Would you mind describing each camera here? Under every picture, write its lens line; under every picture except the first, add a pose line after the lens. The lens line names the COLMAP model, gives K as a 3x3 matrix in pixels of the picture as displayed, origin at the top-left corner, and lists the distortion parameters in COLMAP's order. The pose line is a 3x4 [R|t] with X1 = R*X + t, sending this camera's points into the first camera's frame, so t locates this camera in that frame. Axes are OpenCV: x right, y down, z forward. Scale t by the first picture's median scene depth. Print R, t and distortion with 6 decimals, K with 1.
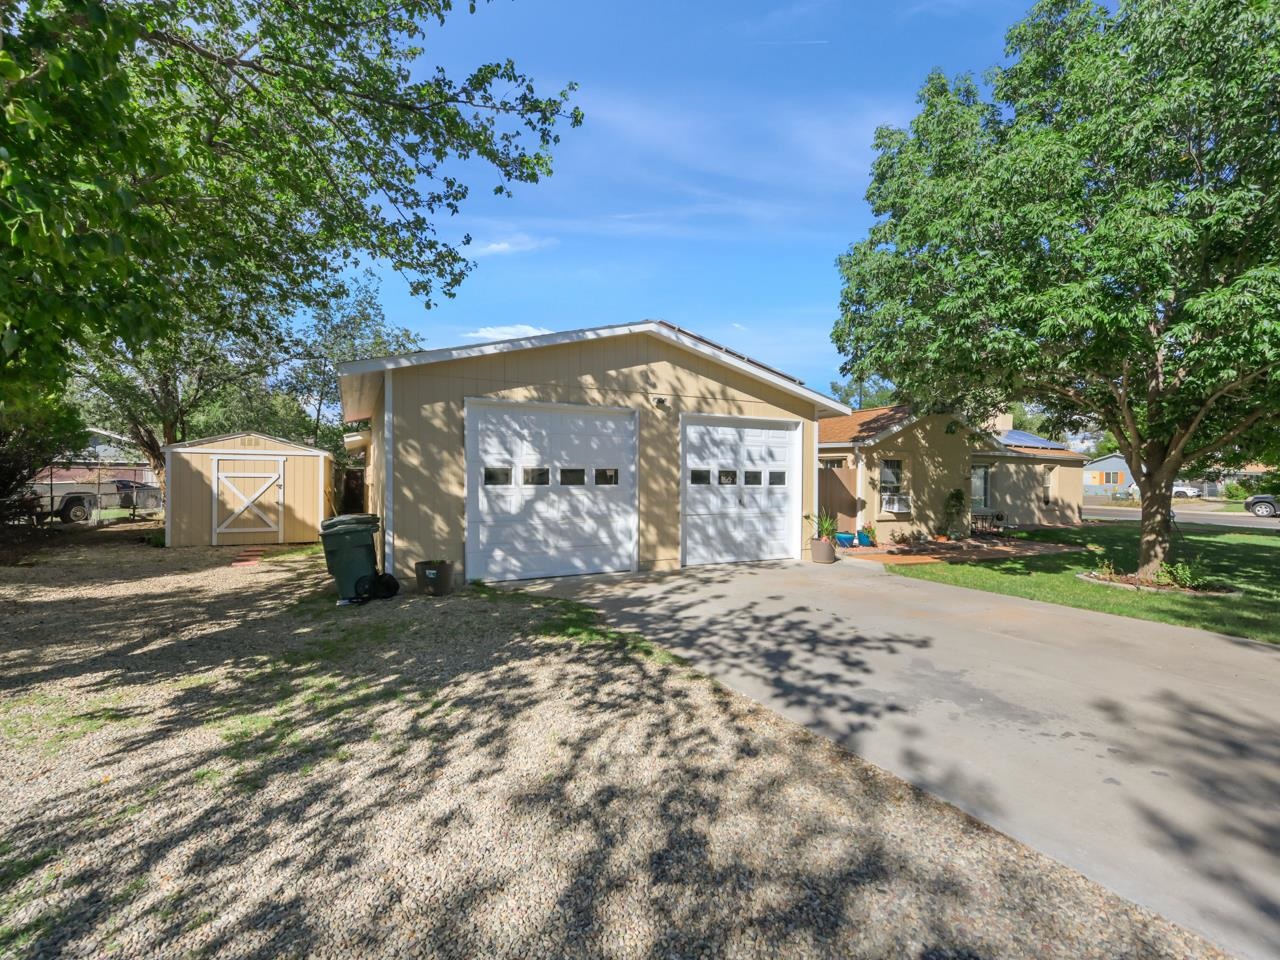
lens RADIAL K [[568.8, 0, 644.2], [0, 568.8, 480.1], [0, 0, 1]] dist [-0.001320, -0.000179]
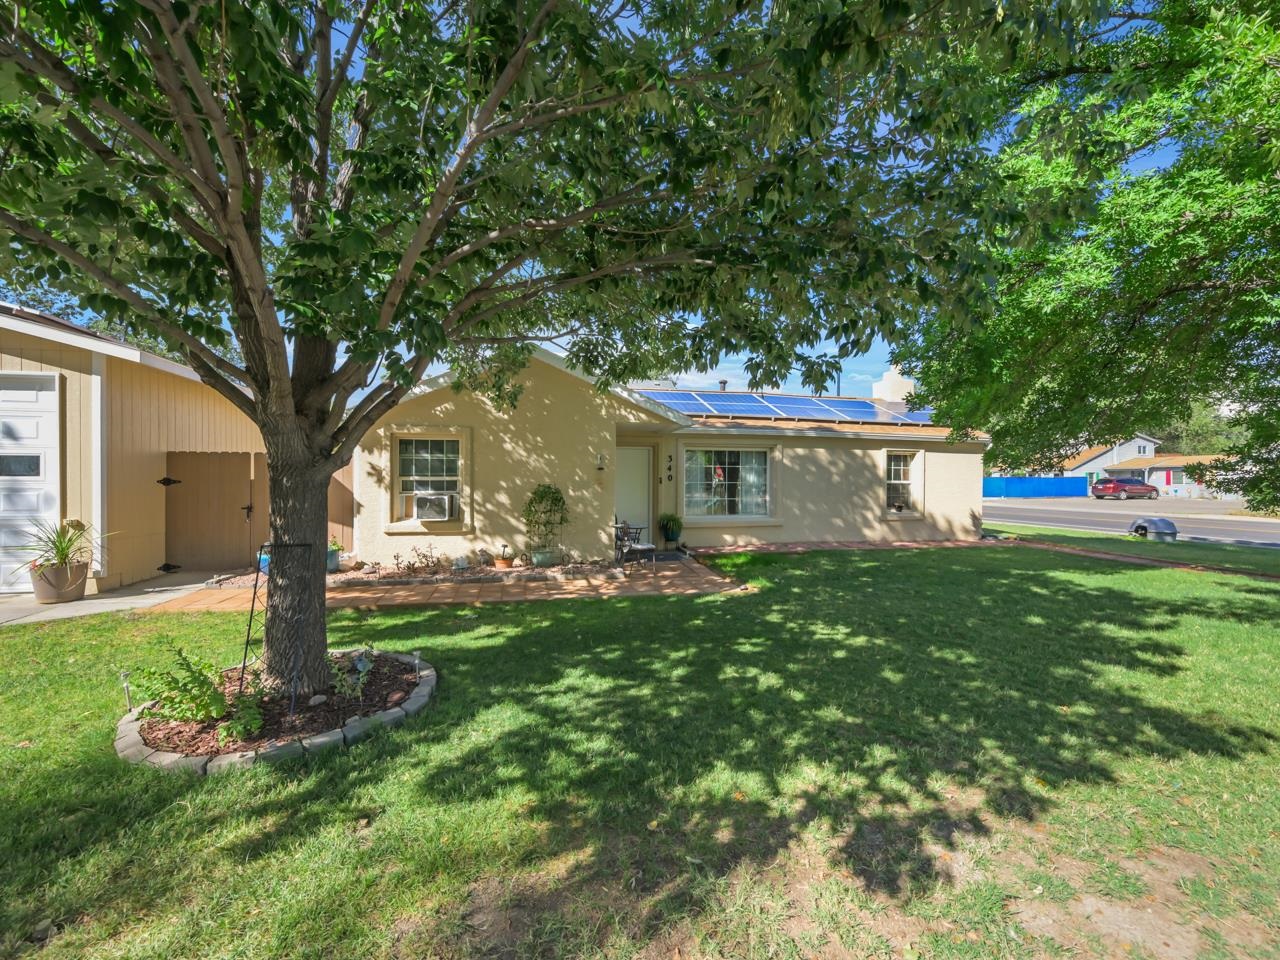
lens RADIAL K [[568.8, 0, 644.2], [0, 568.8, 480.1], [0, 0, 1]] dist [-0.001320, -0.000179]
pose [[0.969360, -0.004776, -0.245599, 1.140166], [0.003473, 0.999977, -0.005740, 0.020018], [0.245621, 0.004711, 0.969354, 0.590212]]
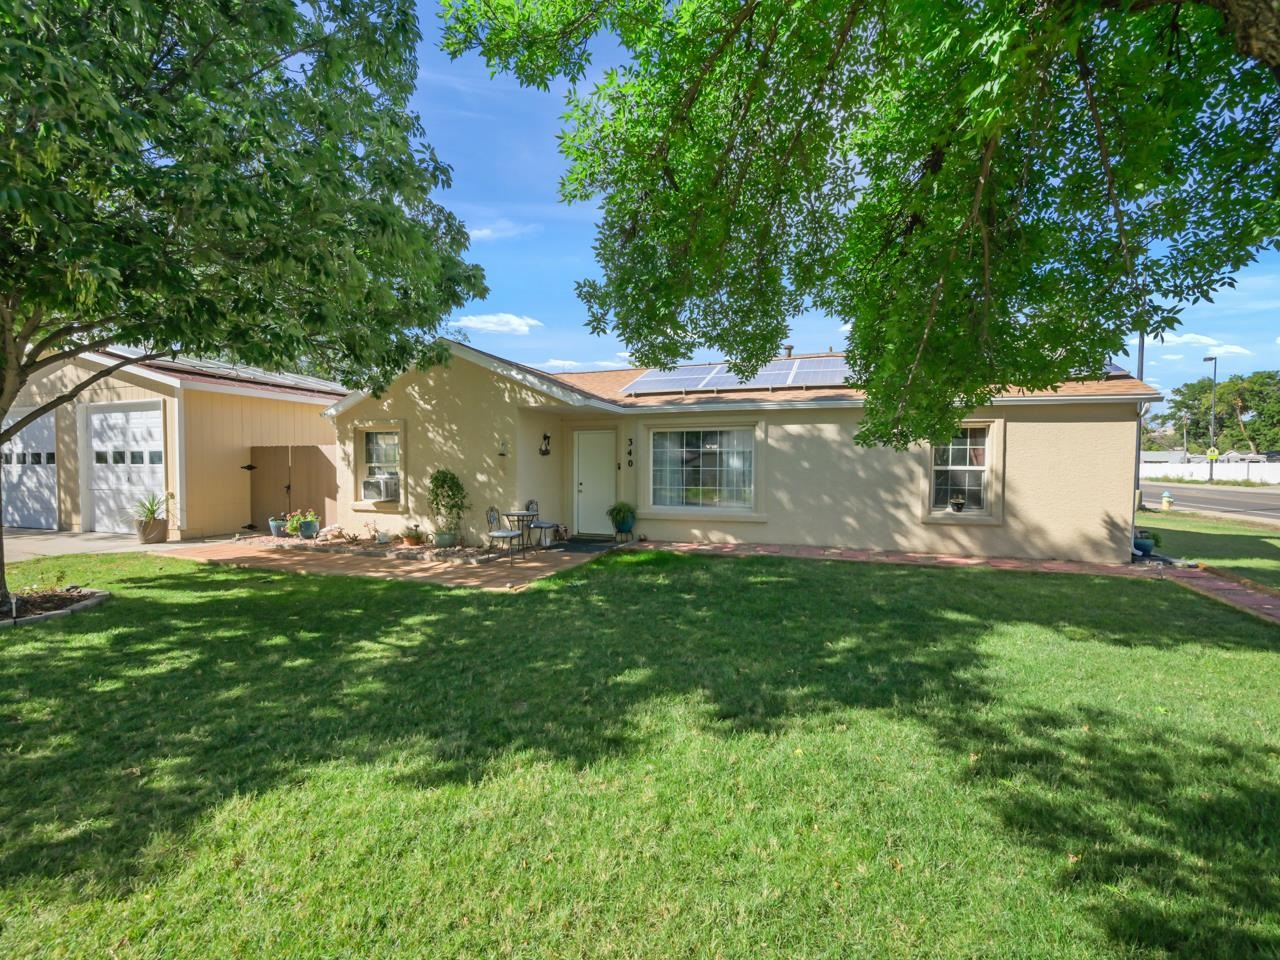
lens RADIAL K [[568.8, 0, 644.2], [0, 568.8, 480.1], [0, 0, 1]] dist [-0.001320, -0.000179]
pose [[0.674919, 0.012739, -0.737781, 1.688630], [0.001359, 0.999828, 0.018507, 0.020650], [0.737890, -0.013493, 0.674786, 1.019144]]
